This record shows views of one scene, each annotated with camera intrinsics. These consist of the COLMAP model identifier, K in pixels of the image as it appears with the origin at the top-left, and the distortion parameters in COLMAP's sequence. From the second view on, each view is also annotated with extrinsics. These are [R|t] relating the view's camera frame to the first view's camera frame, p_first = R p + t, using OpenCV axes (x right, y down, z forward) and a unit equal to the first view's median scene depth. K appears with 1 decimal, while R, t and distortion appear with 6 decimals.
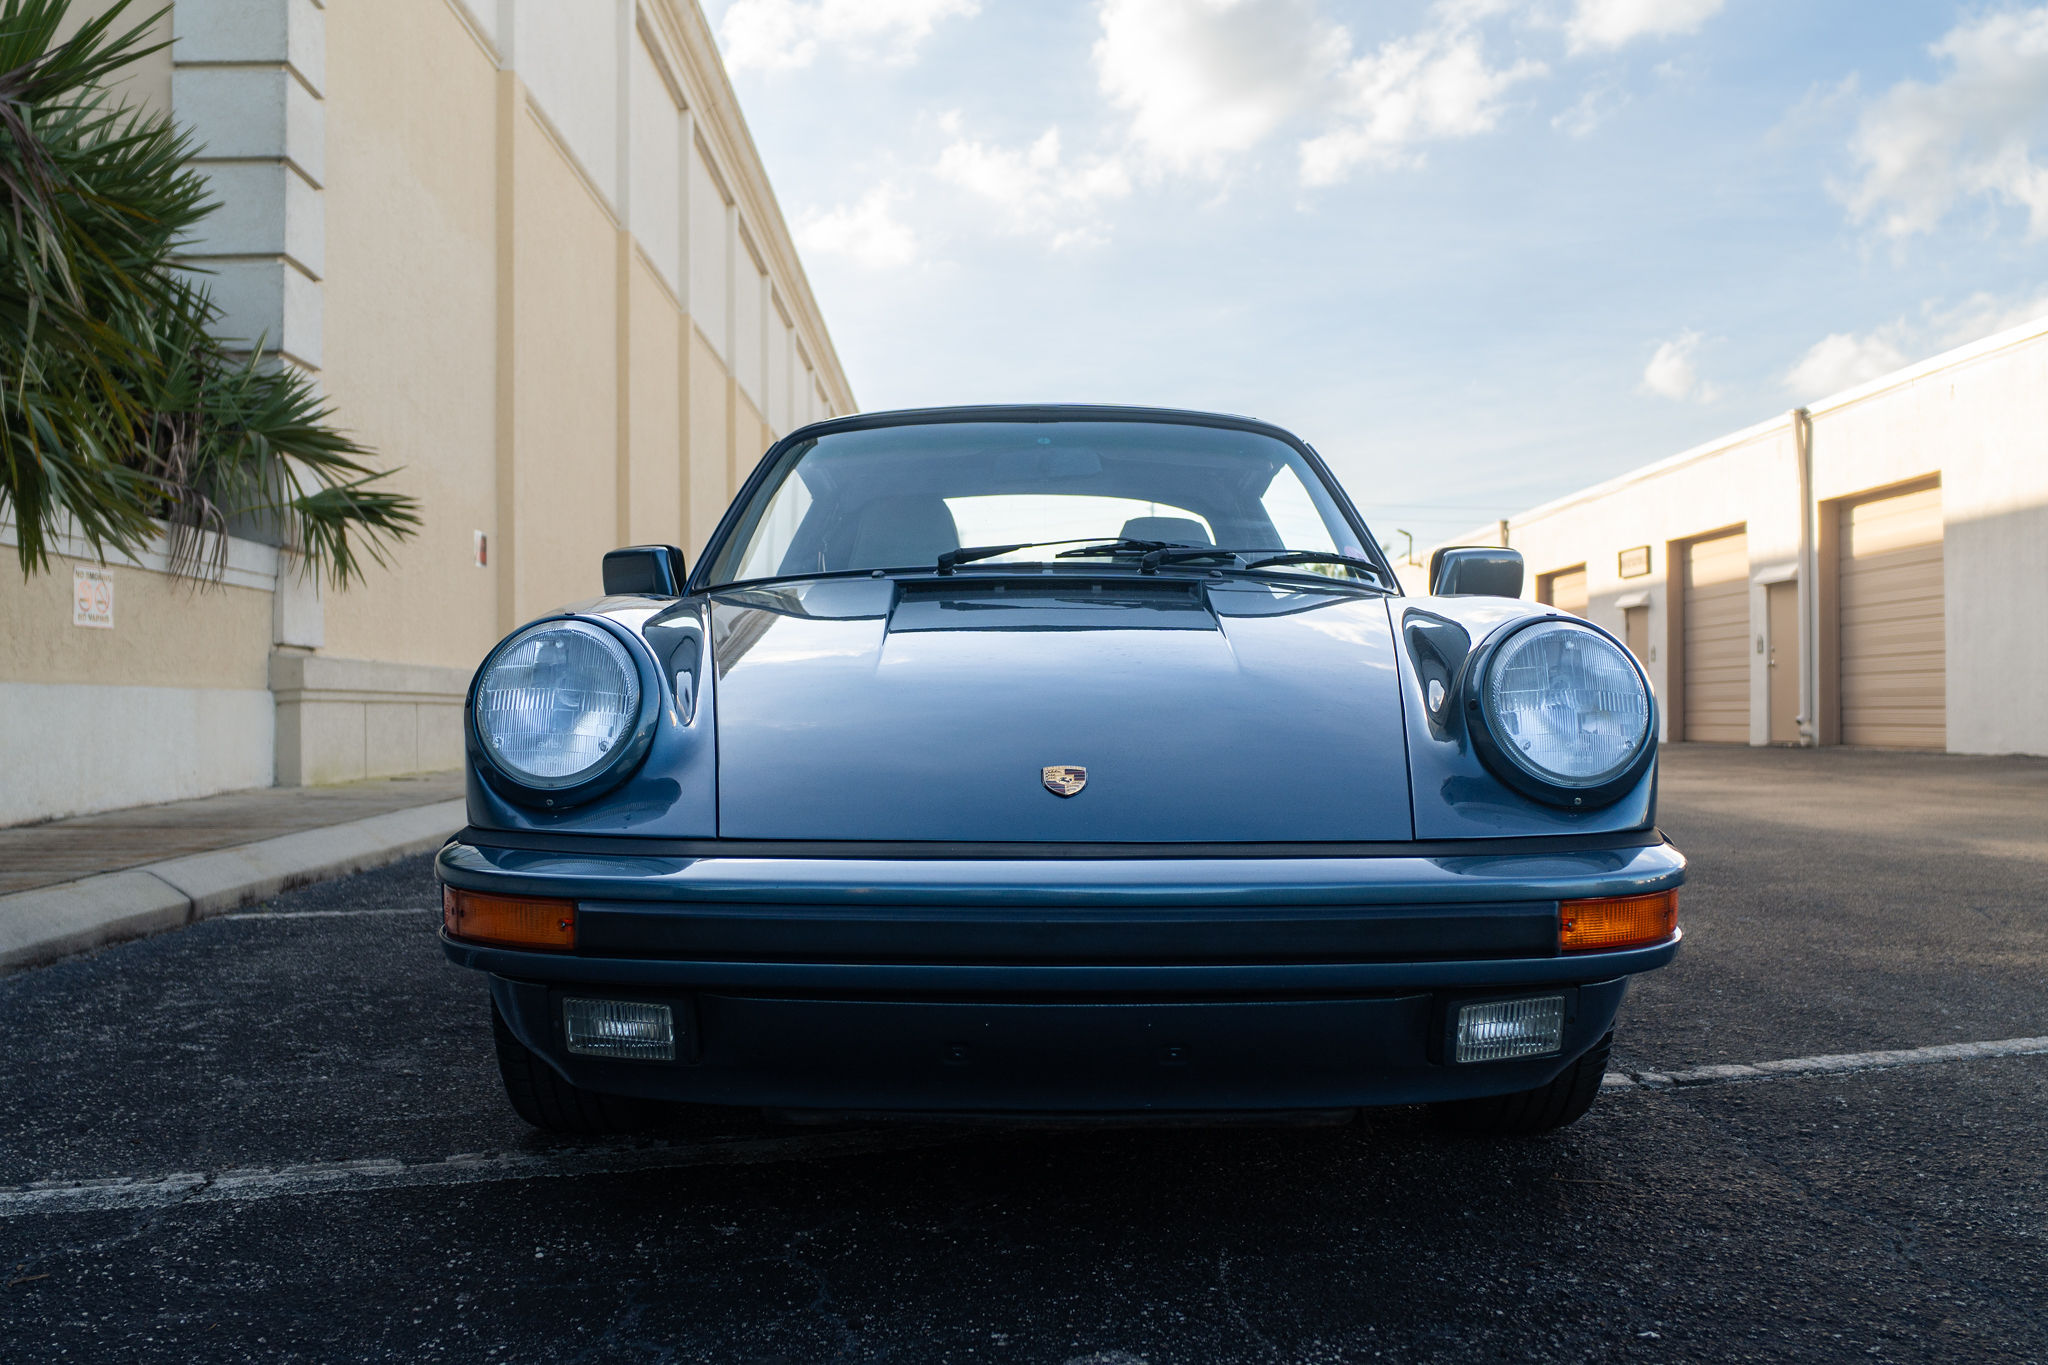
lens RADIAL K [[1889.6, 0, 1024.0], [0, 1889.6, 682.5], [0, 0, 1]] dist [-0.080966, 0.016256]
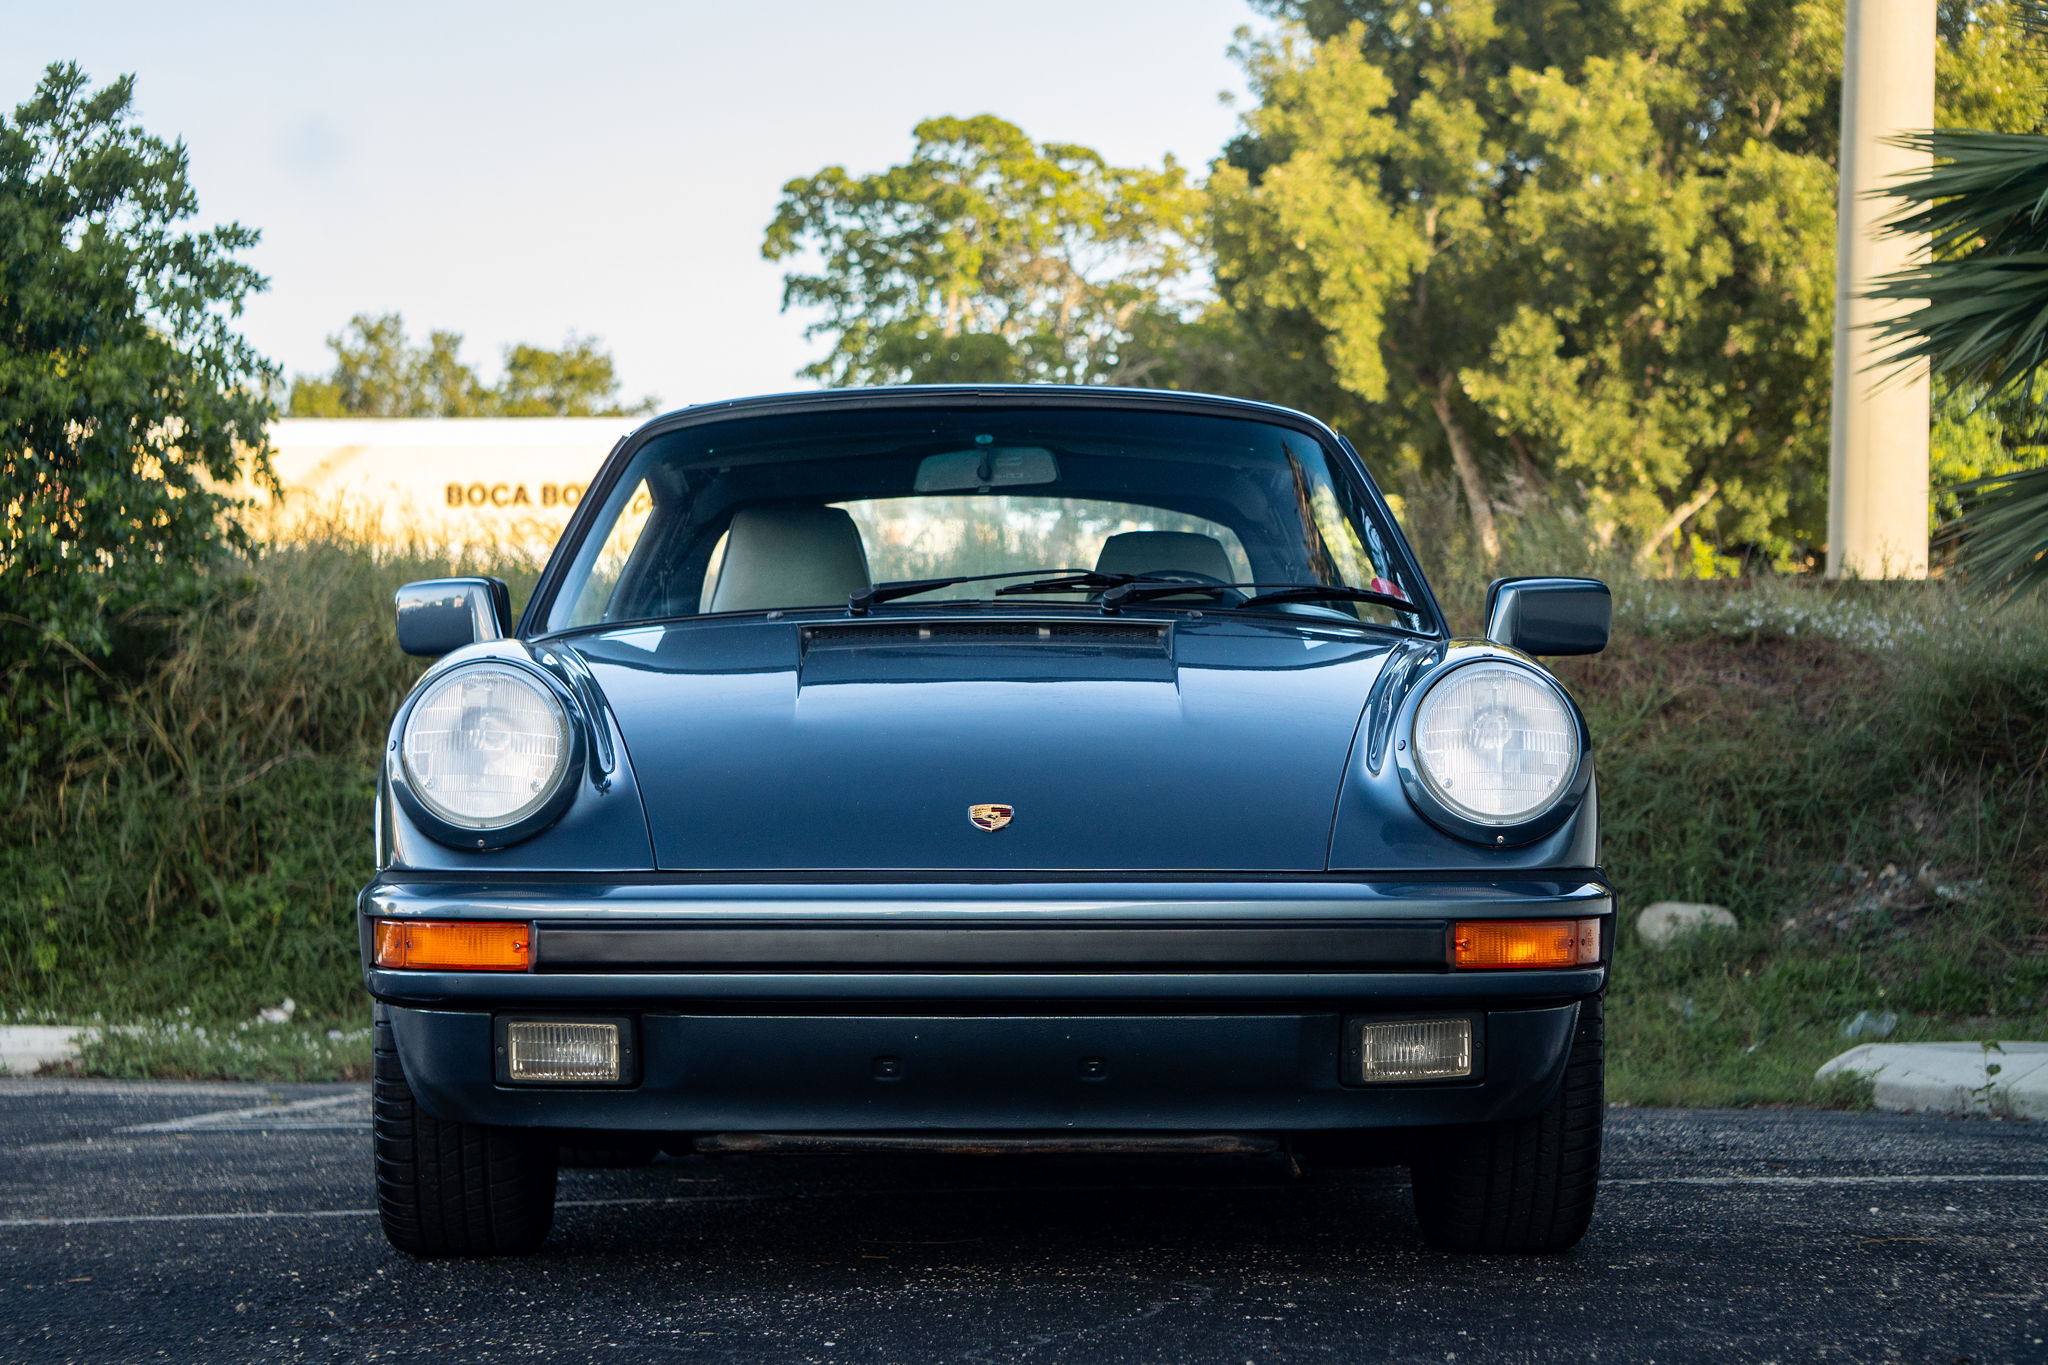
lens RADIAL K [[4894.9, 0, 1024.0], [0, 4894.9, 682.5], [0, 0, 1]] dist [0.122258, 0.920376]
pose [[0.999961, -0.000149, 0.008807, 0.011627], [0.000518, 0.999120, -0.041951, 0.065530], [-0.008793, 0.041954, 0.999081, -1.205842]]
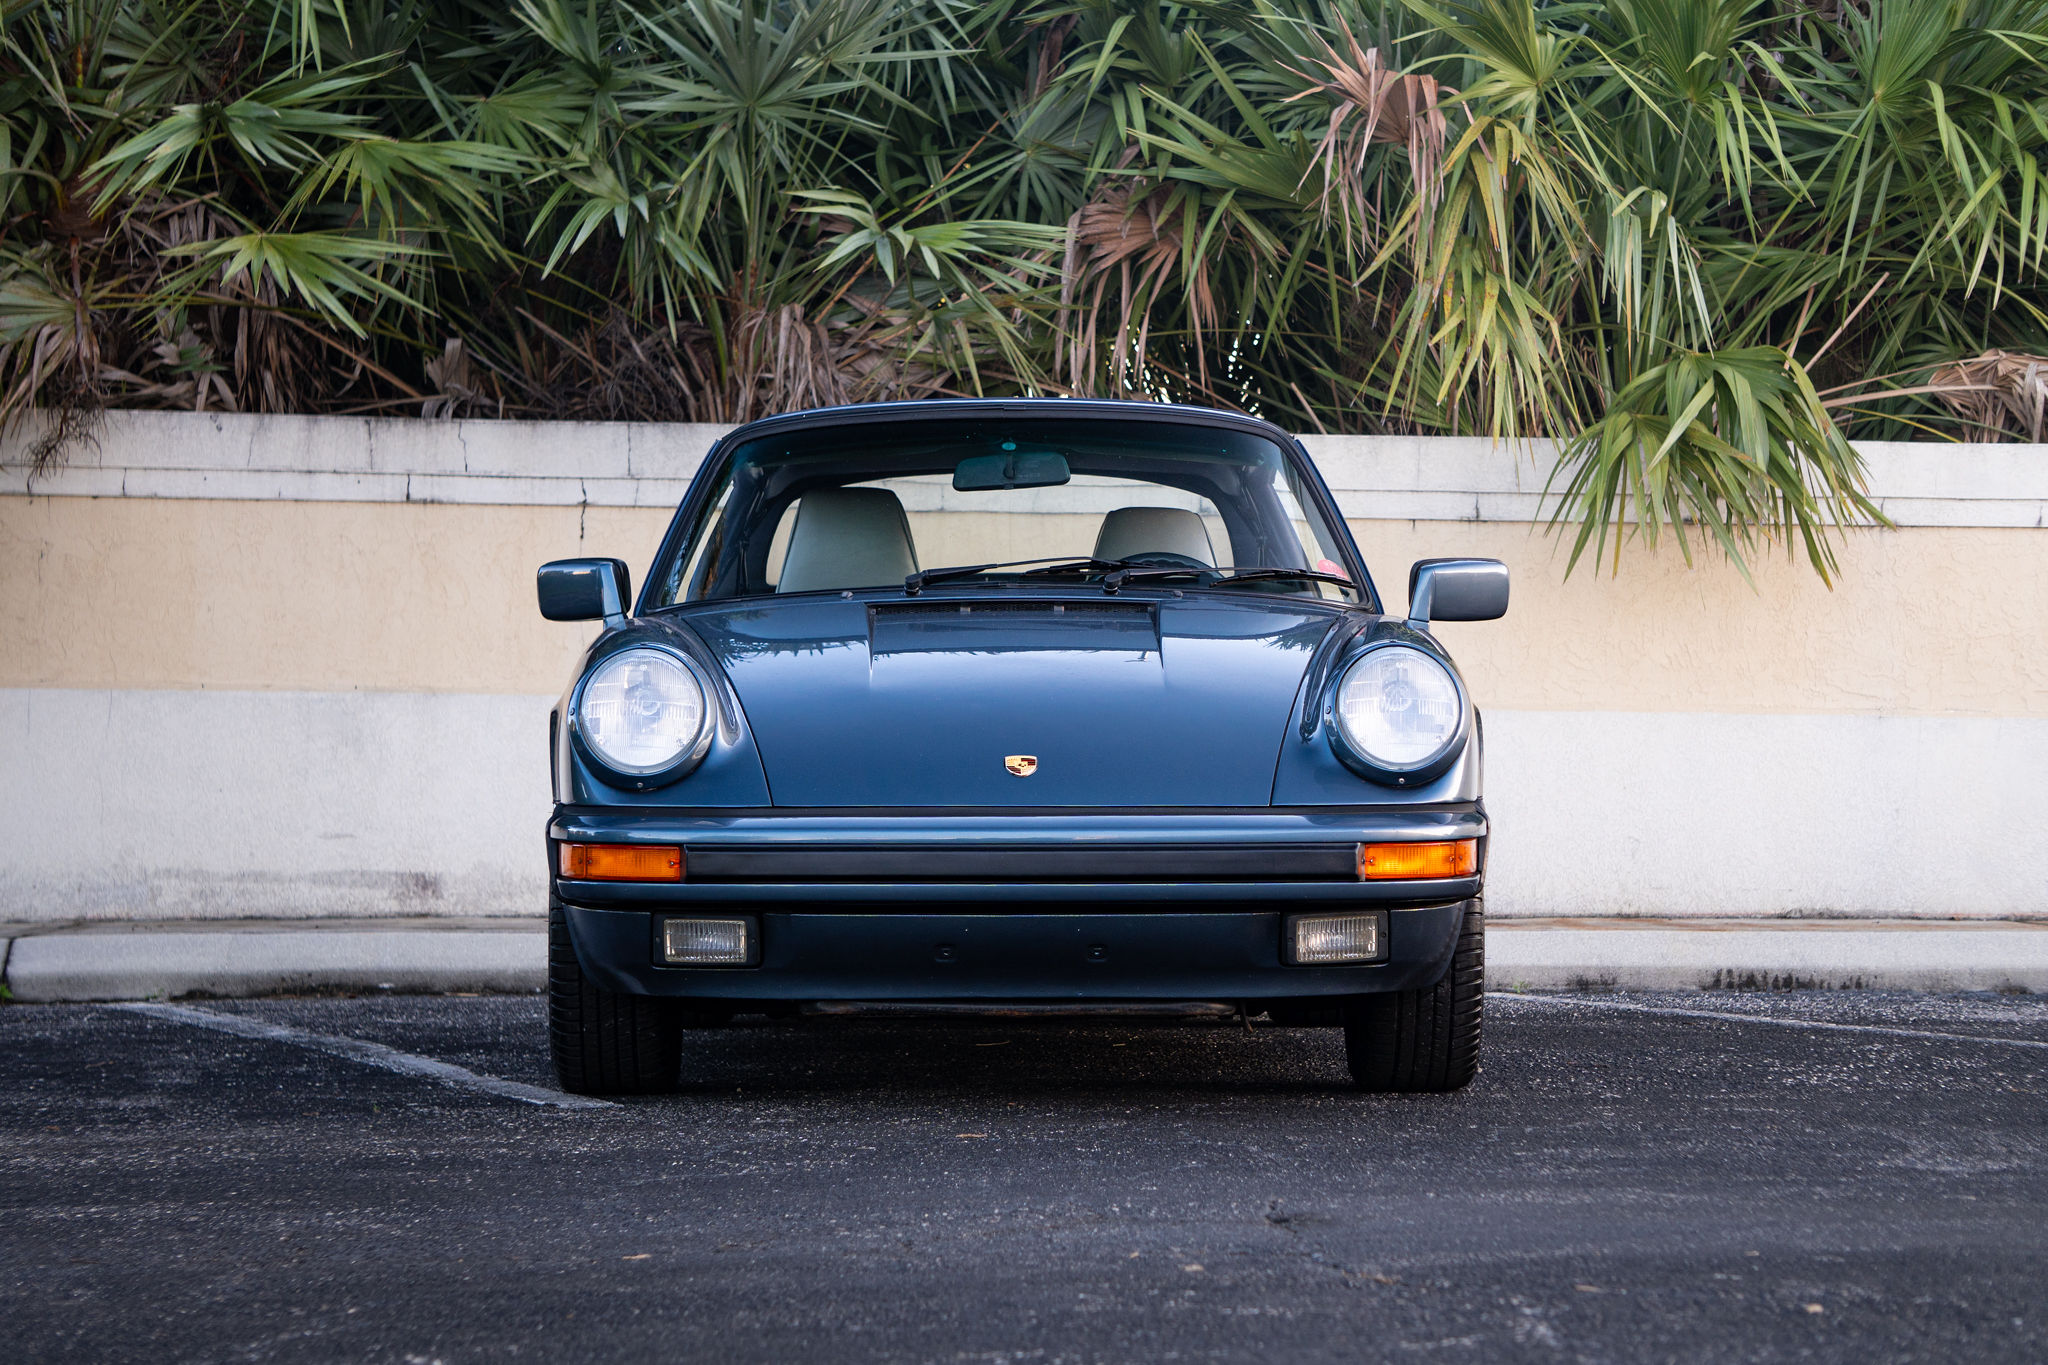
lens RADIAL K [[5206.0, 0, 1024.0], [0, 5206.0, 682.5], [0, 0, 1]] dist [0.261386, 1.310012]
pose [[0.999955, -0.002161, 0.009219, -0.008022], [0.002255, 0.999946, -0.010157, 0.021618], [-0.009196, 0.010177, 0.999906, -2.027908]]
